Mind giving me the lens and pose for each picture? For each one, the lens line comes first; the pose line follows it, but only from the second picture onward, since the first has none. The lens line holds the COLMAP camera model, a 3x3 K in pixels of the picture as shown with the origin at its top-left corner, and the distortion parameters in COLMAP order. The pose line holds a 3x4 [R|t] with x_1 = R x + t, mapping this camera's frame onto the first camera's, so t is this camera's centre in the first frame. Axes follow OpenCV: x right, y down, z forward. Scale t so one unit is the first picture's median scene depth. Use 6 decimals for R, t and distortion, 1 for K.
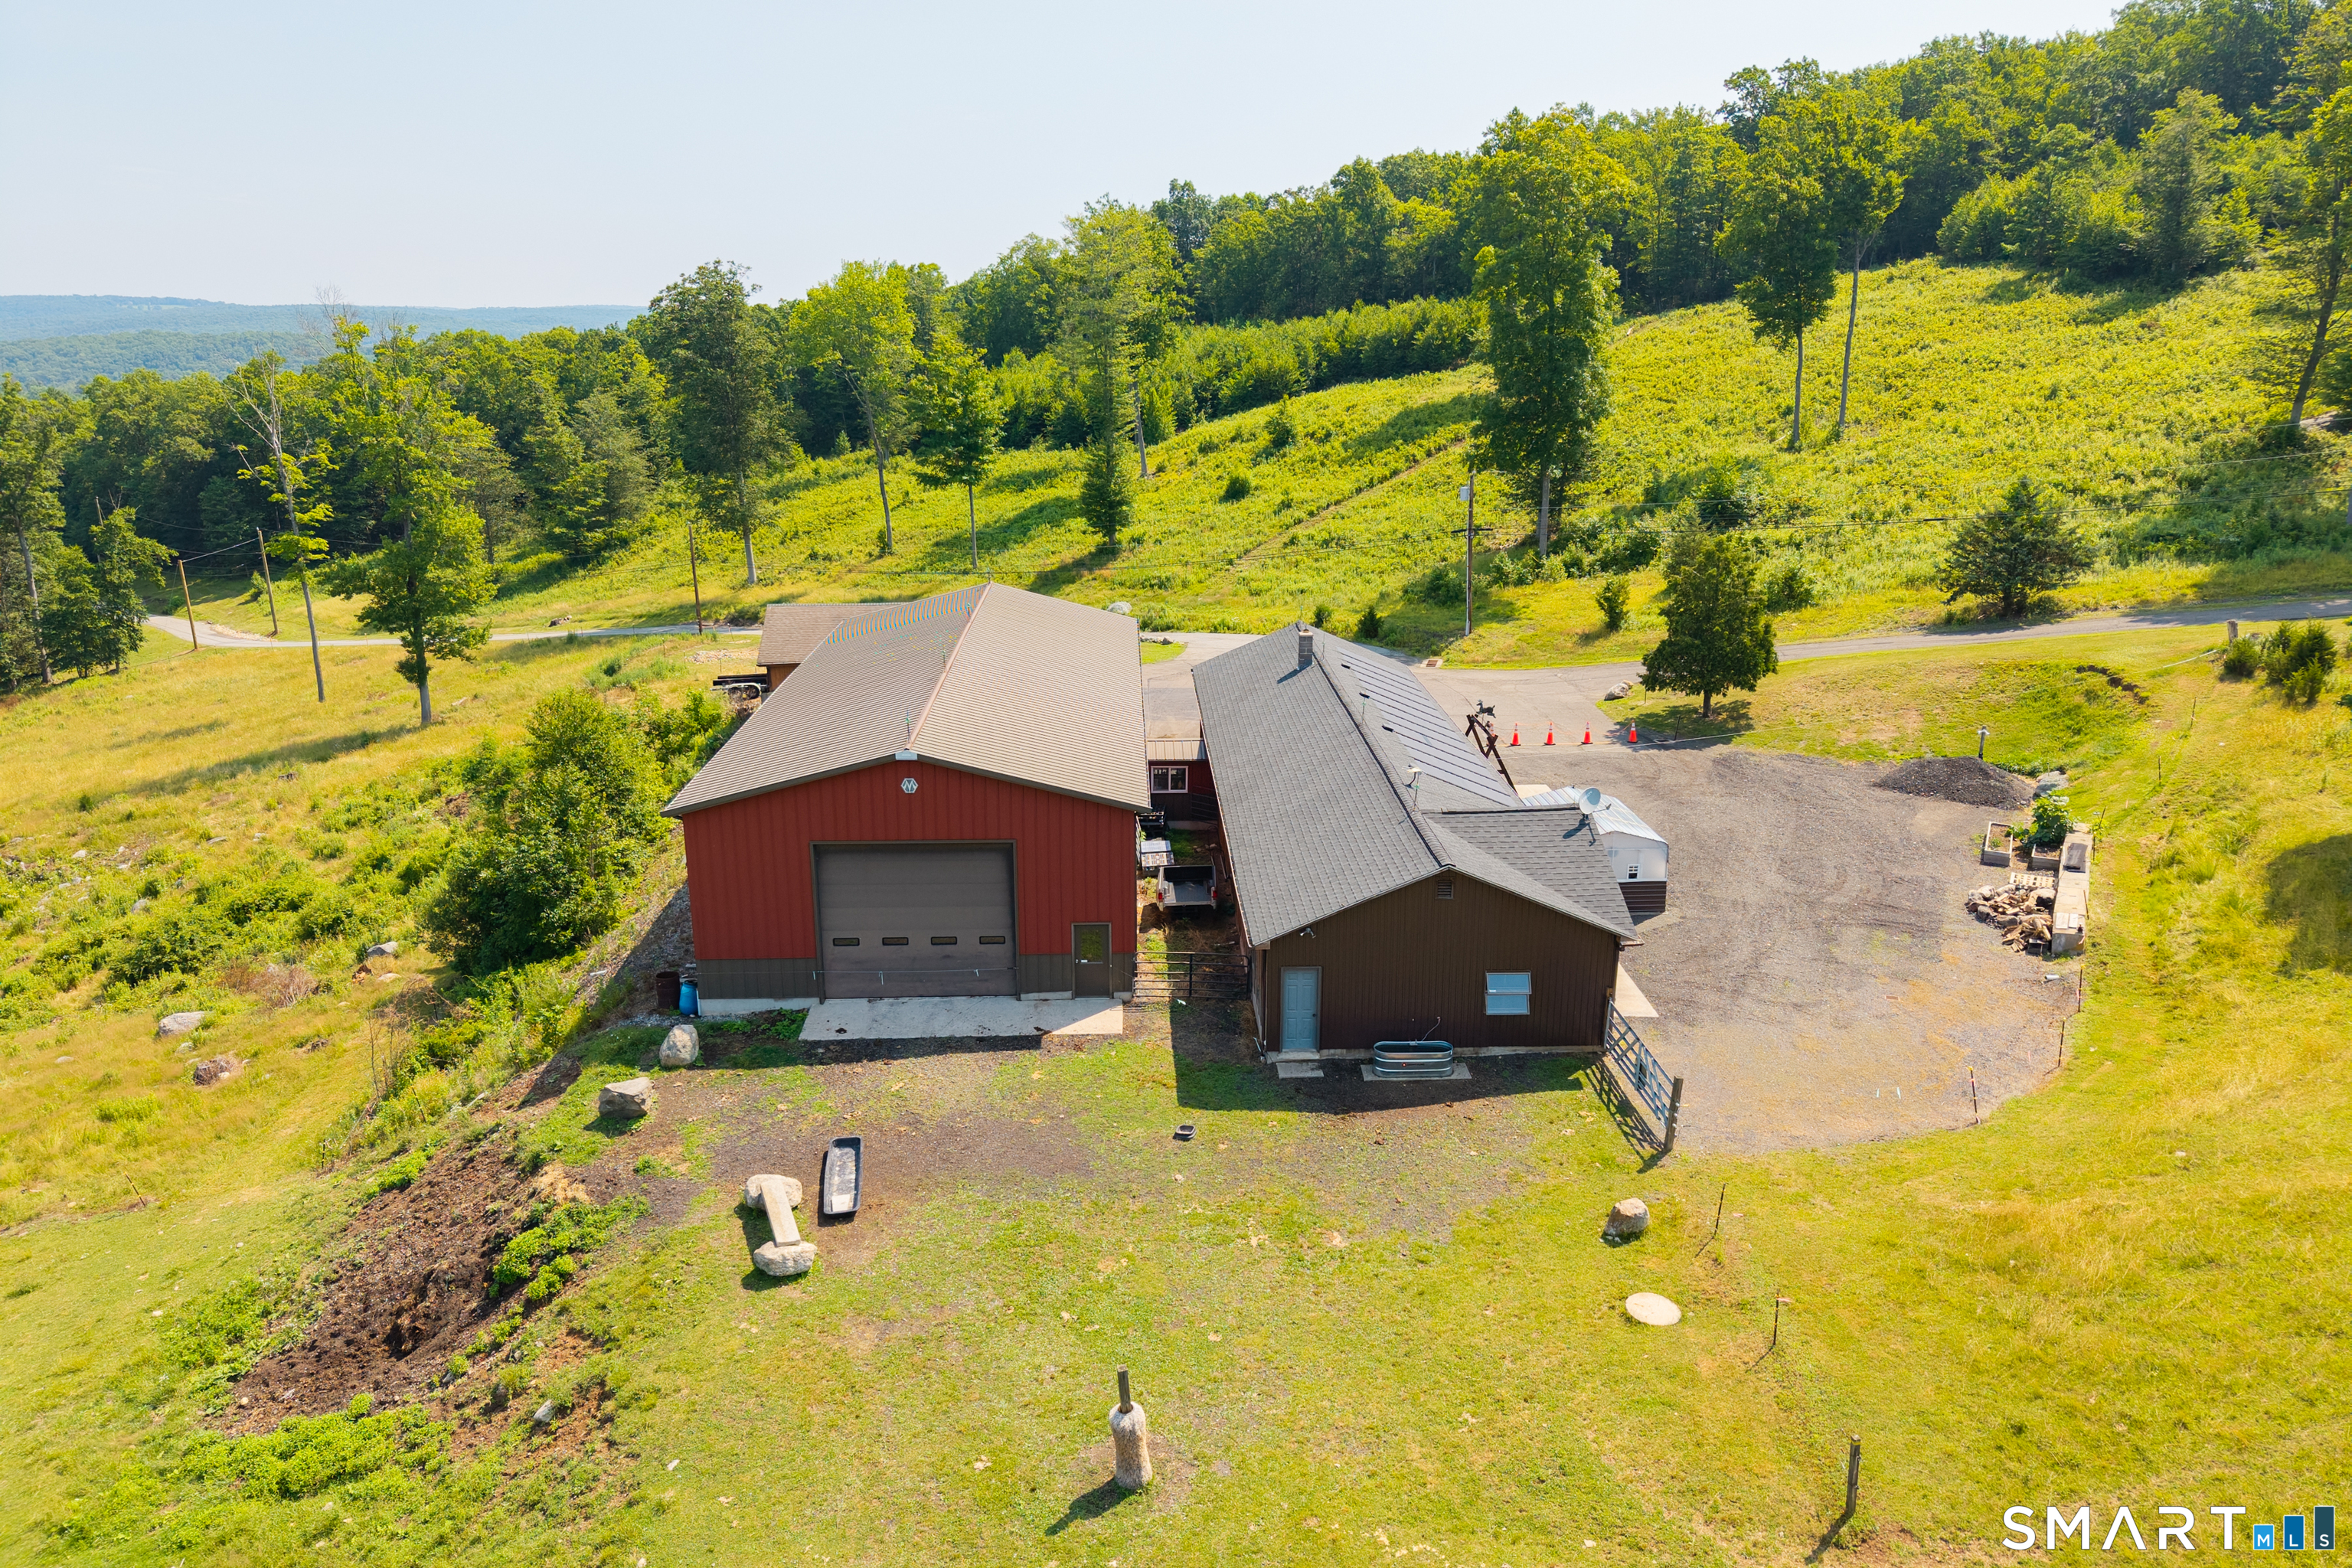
lens RADIAL K [[1576.0, 0, 1176.0], [0, 1576.0, 784.0], [0, 0, 1]] dist [0.015632, -0.004705]
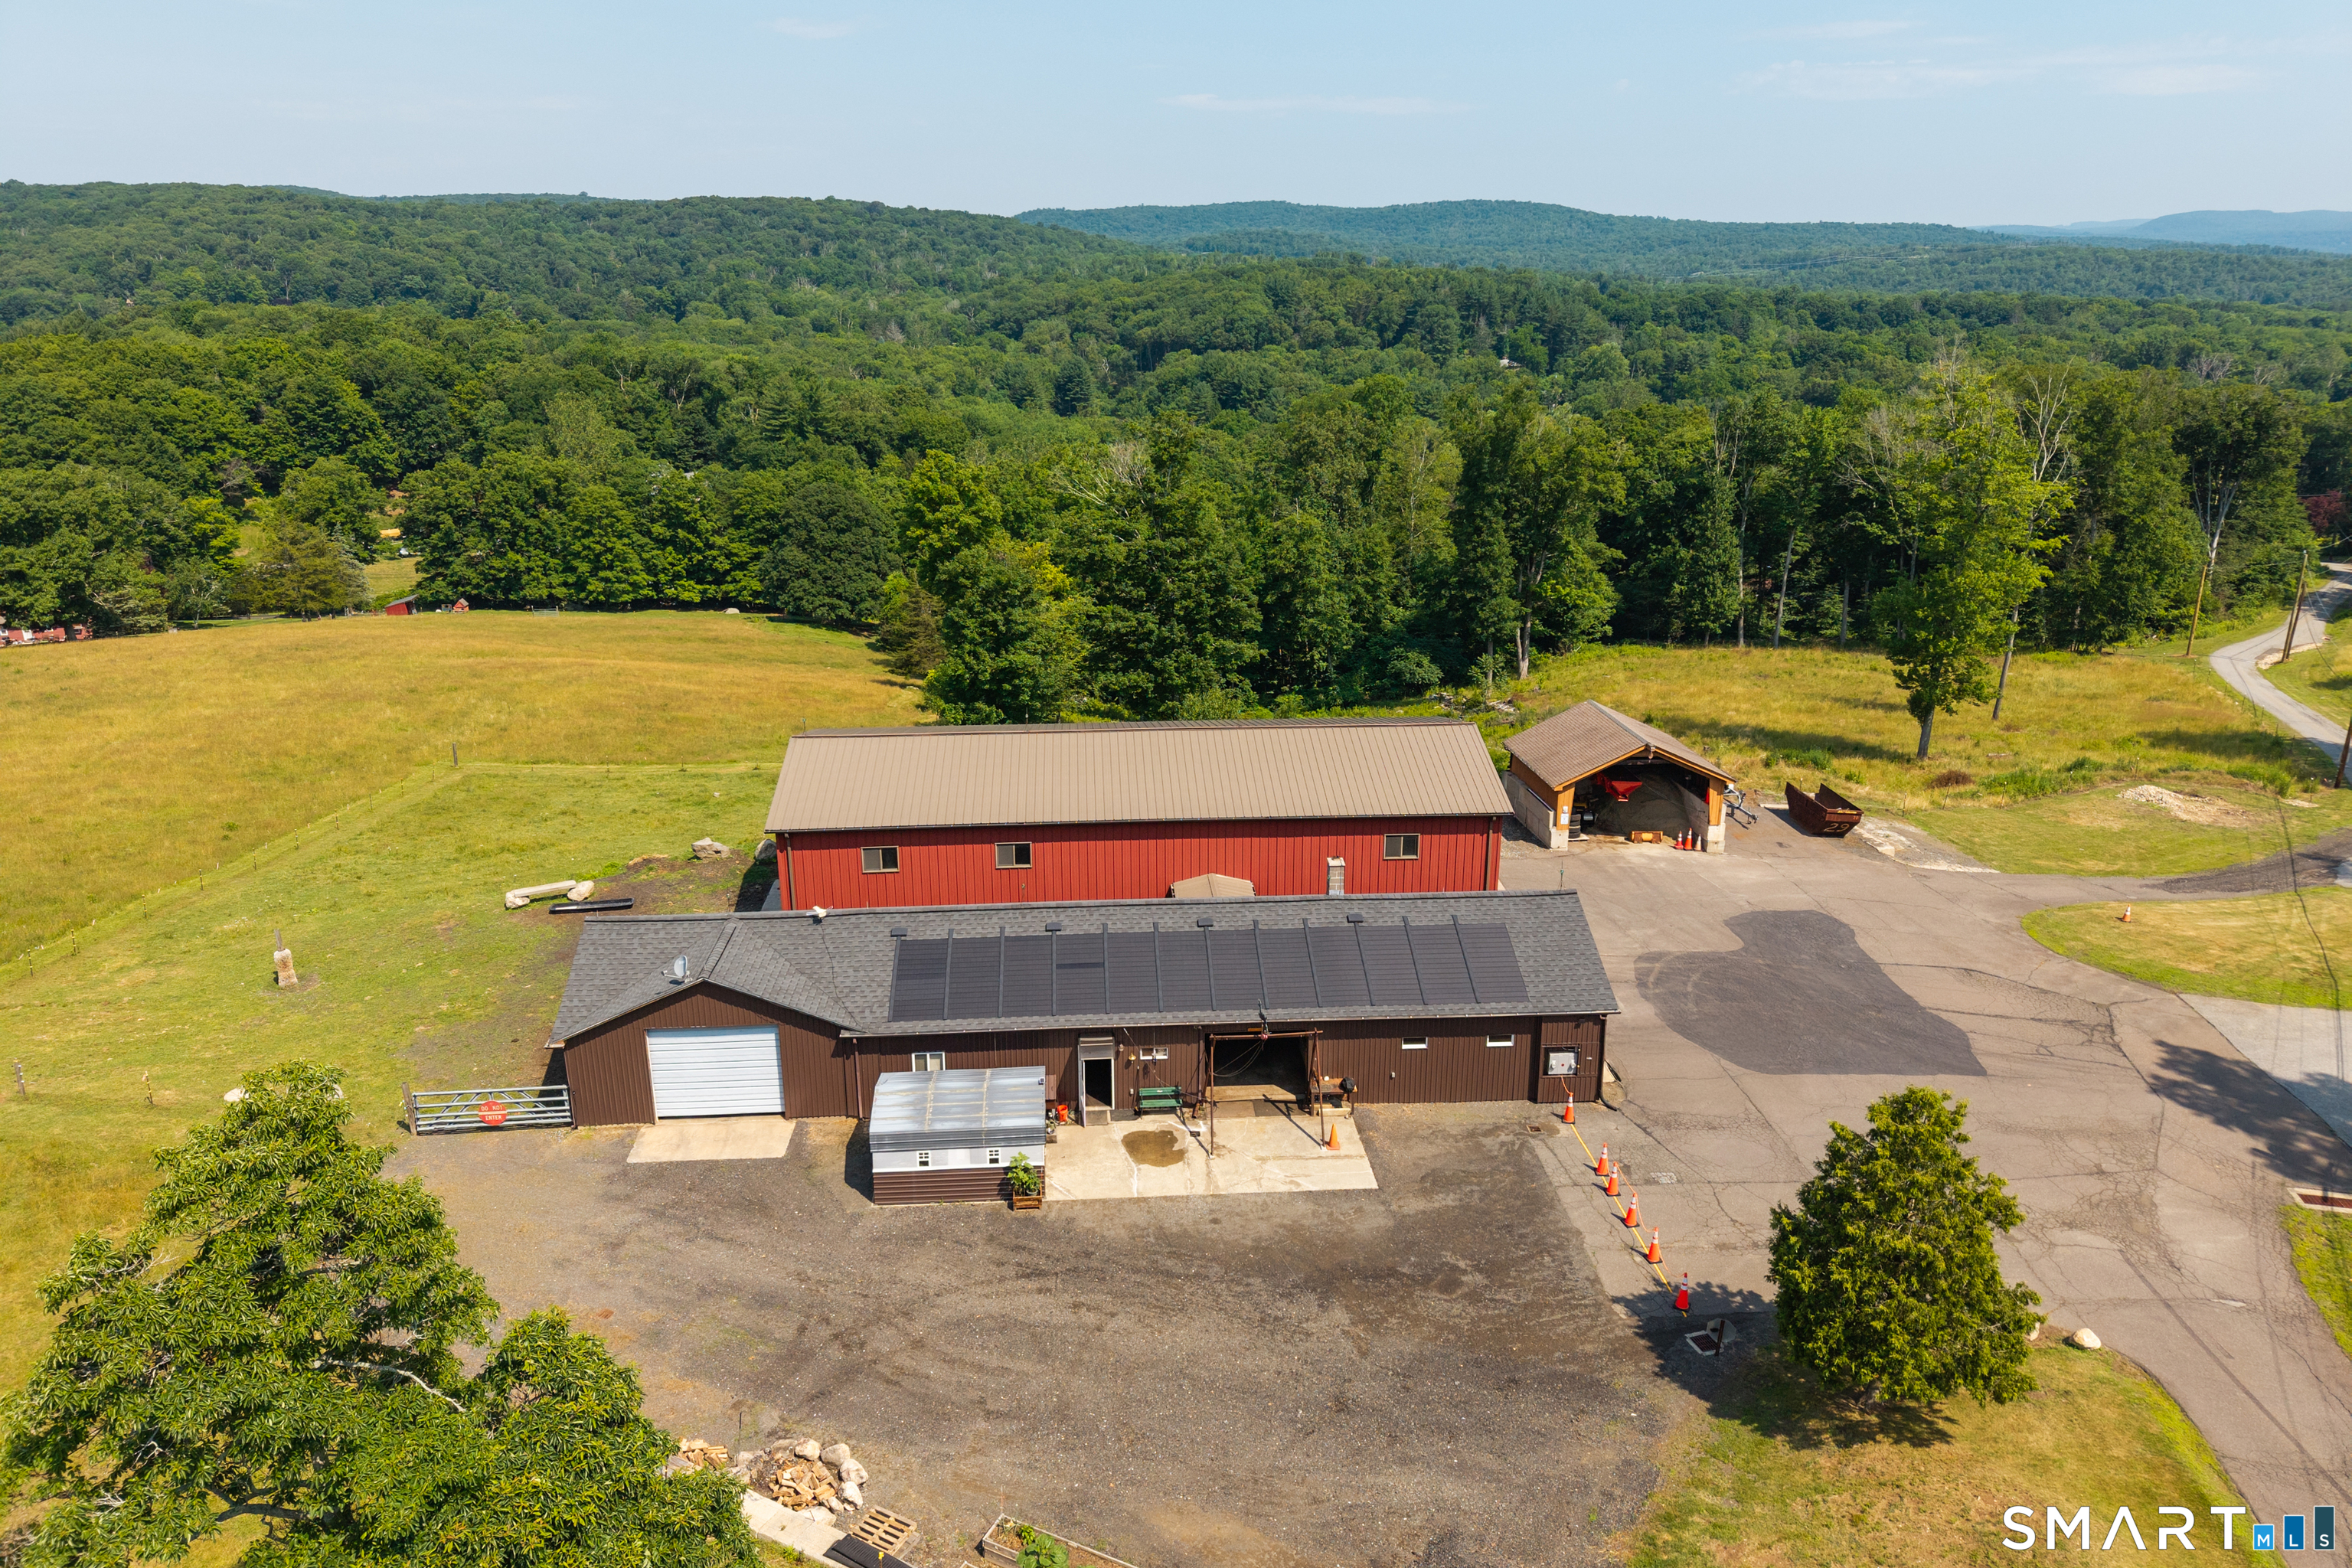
lens RADIAL K [[1598.9, 0, 1181.2], [0, 1598.9, 713.7], [0, 0, 1]] dist [0.002913, -0.007965]
pose [[0.025181, 0.281944, -0.959100, 1.268370], [-0.276906, 0.923832, 0.264306, -0.534211], [0.960567, 0.258925, 0.101335, 1.140679]]
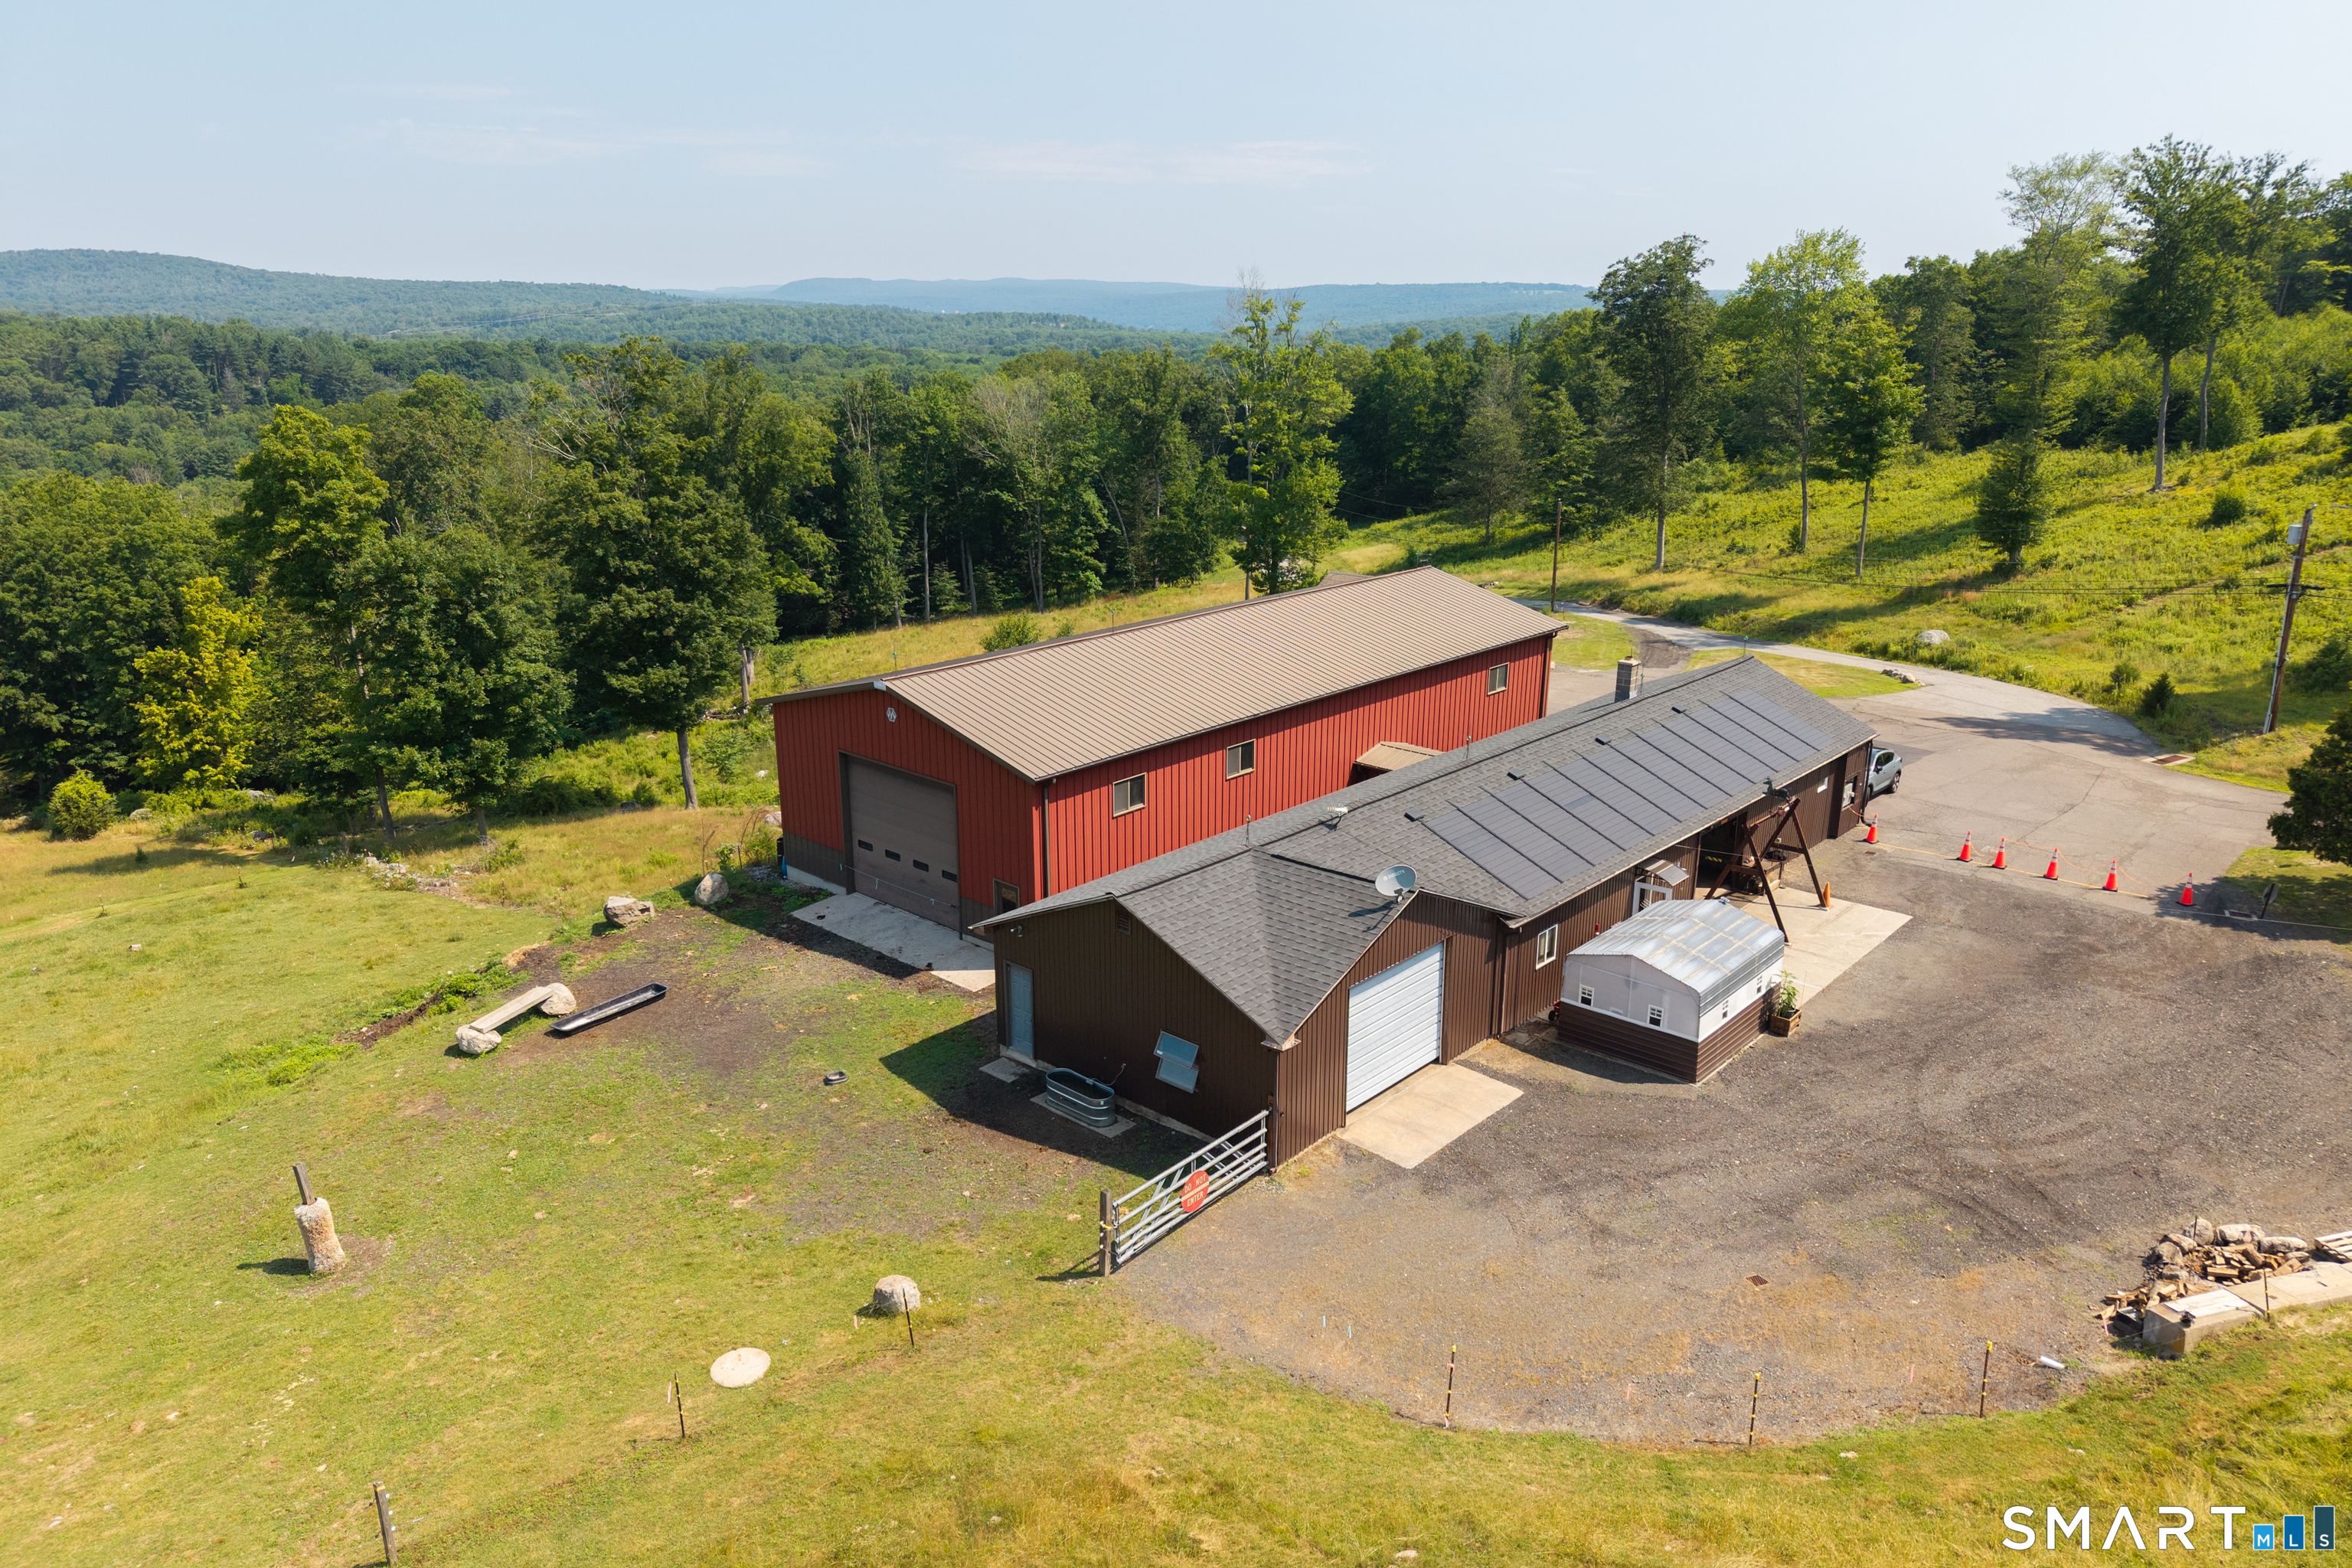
lens RADIAL K [[1576.0, 0, 1176.0], [0, 1576.0, 784.0], [0, 0, 1]] dist [0.015632, -0.004705]
pose [[0.711615, 0.202287, -0.672819, 0.691050], [-0.194813, 0.976915, 0.087669, -0.083503], [0.675020, 0.068687, 0.734595, 0.322774]]
